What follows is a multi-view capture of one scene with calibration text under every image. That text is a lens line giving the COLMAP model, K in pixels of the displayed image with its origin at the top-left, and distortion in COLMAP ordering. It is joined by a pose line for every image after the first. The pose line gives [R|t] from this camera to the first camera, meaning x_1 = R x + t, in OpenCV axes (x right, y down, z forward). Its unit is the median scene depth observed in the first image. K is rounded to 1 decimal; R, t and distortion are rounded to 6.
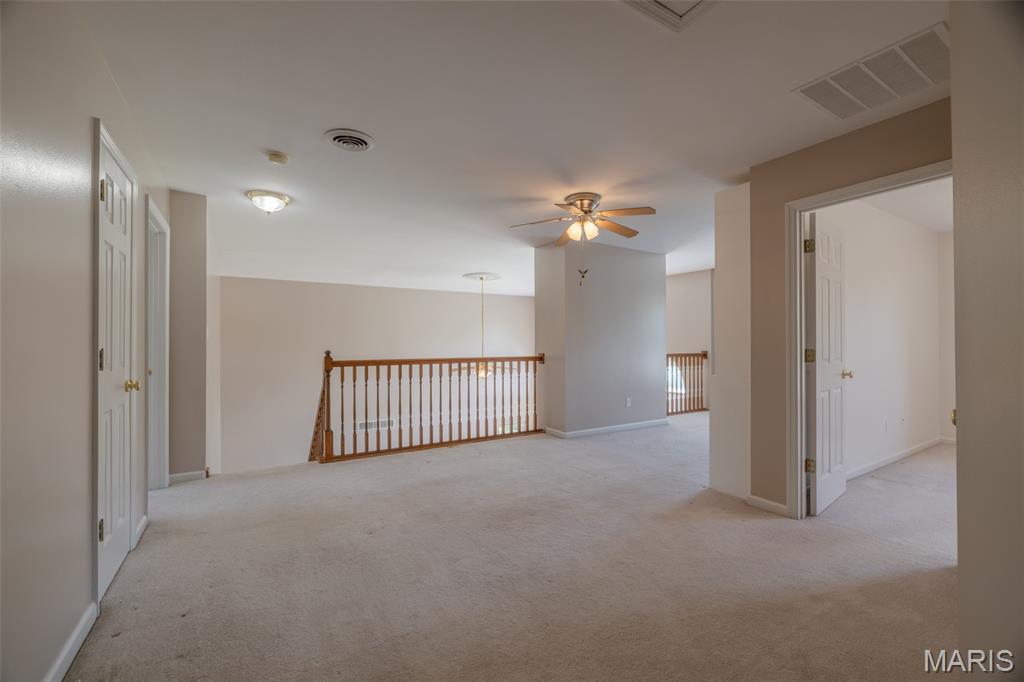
lens RADIAL K [[424.1, 0, 507.9], [0, 424.1, 341.8], [0, 0, 1]] dist [-0.000865, 0.000052]
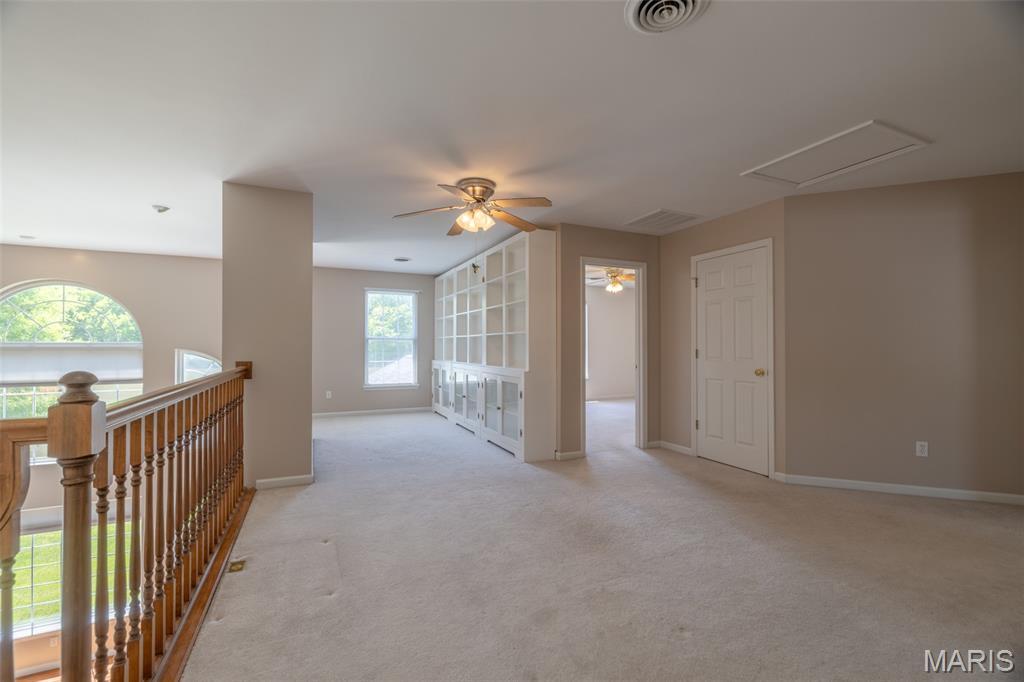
lens RADIAL K [[424.1, 0, 507.9], [0, 424.1, 341.8], [0, 0, 1]] dist [-0.000865, 0.000052]
pose [[0.120958, 0.013522, 0.992566, -0.704278], [-0.003297, 0.999907, -0.013221, 0.007373], [-0.992652, -0.001673, 0.120991, 0.824377]]
